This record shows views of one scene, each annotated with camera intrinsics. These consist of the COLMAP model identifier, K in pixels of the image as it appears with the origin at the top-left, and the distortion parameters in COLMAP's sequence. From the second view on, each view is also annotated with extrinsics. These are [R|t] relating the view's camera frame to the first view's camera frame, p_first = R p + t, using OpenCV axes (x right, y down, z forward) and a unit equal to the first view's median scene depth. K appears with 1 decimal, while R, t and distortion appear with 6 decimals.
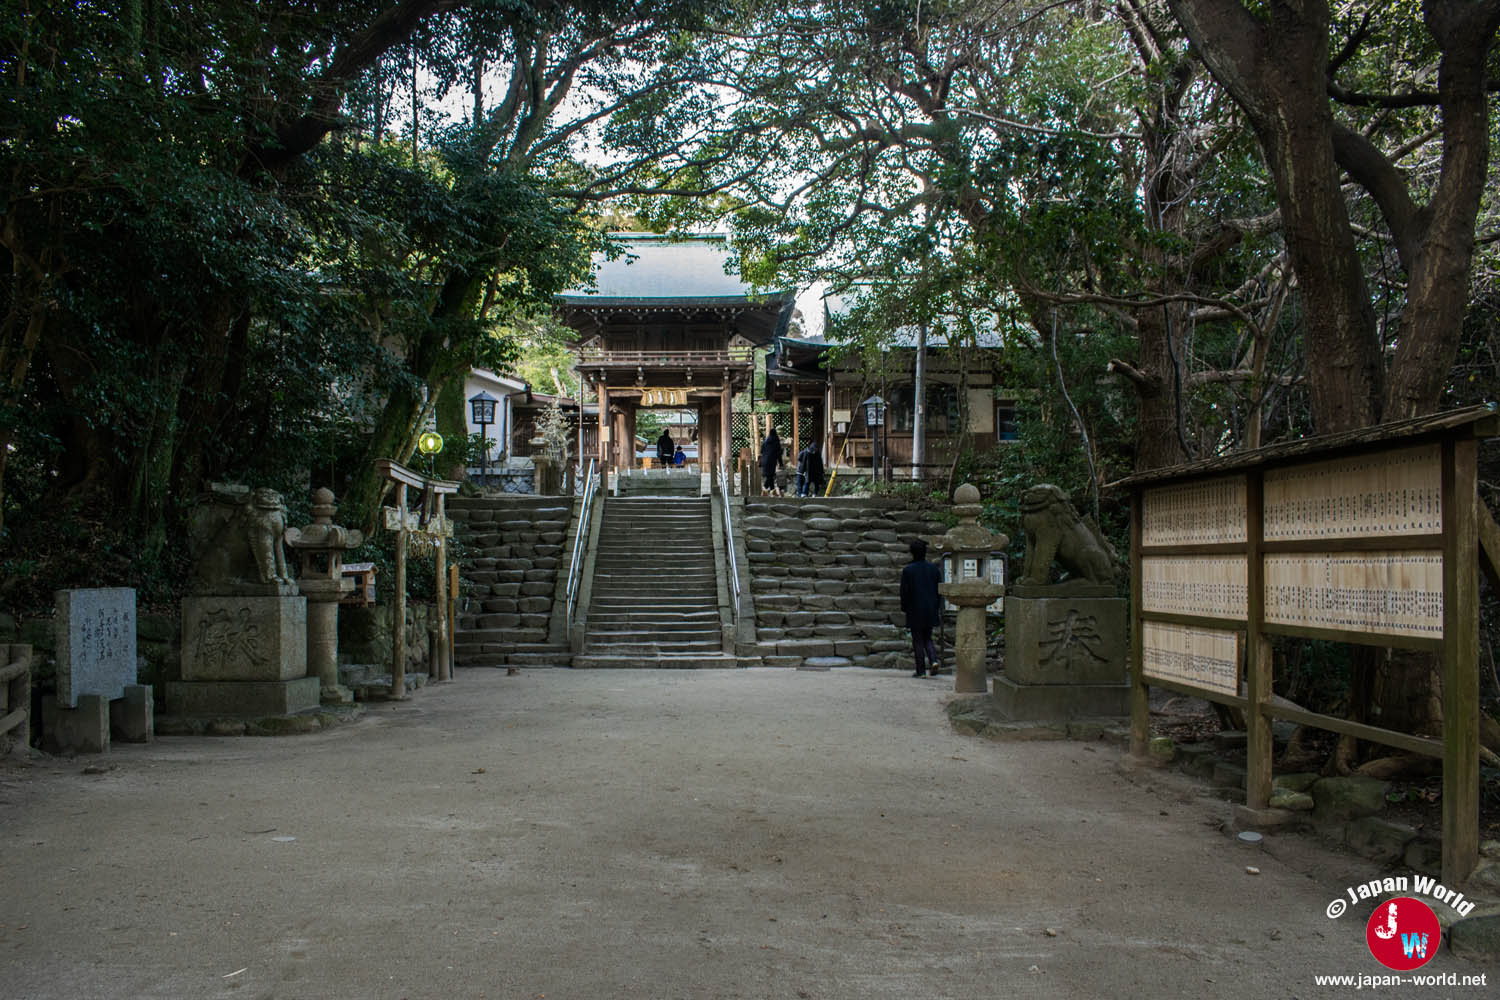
lens RADIAL K [[1209.6, 0, 747.1], [0, 1209.6, 504.0], [0, 0, 1]] dist [-0.083072, 0.013101]
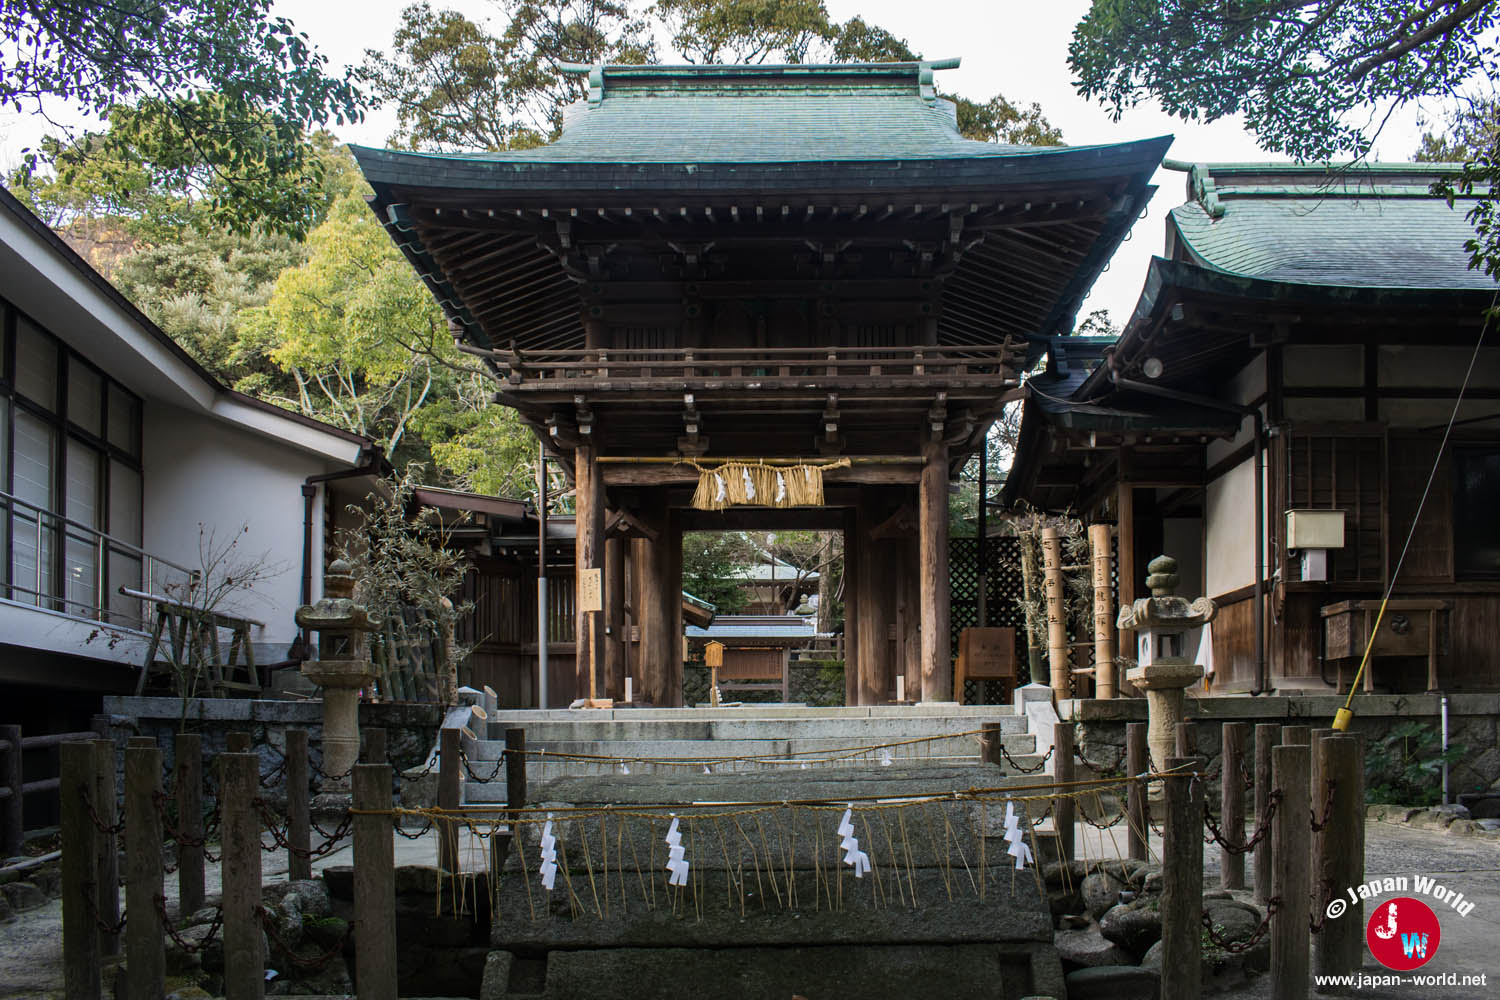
lens RADIAL K [[1209.6, 0, 747.4], [0, 1209.6, 501.5], [0, 0, 1]] dist [-0.083072, 0.013101]
pose [[0.997904, -0.007180, -0.064312, -0.049910], [-0.001944, 0.990051, -0.140697, -0.034596], [0.064682, 0.140527, 0.987962, 0.659012]]
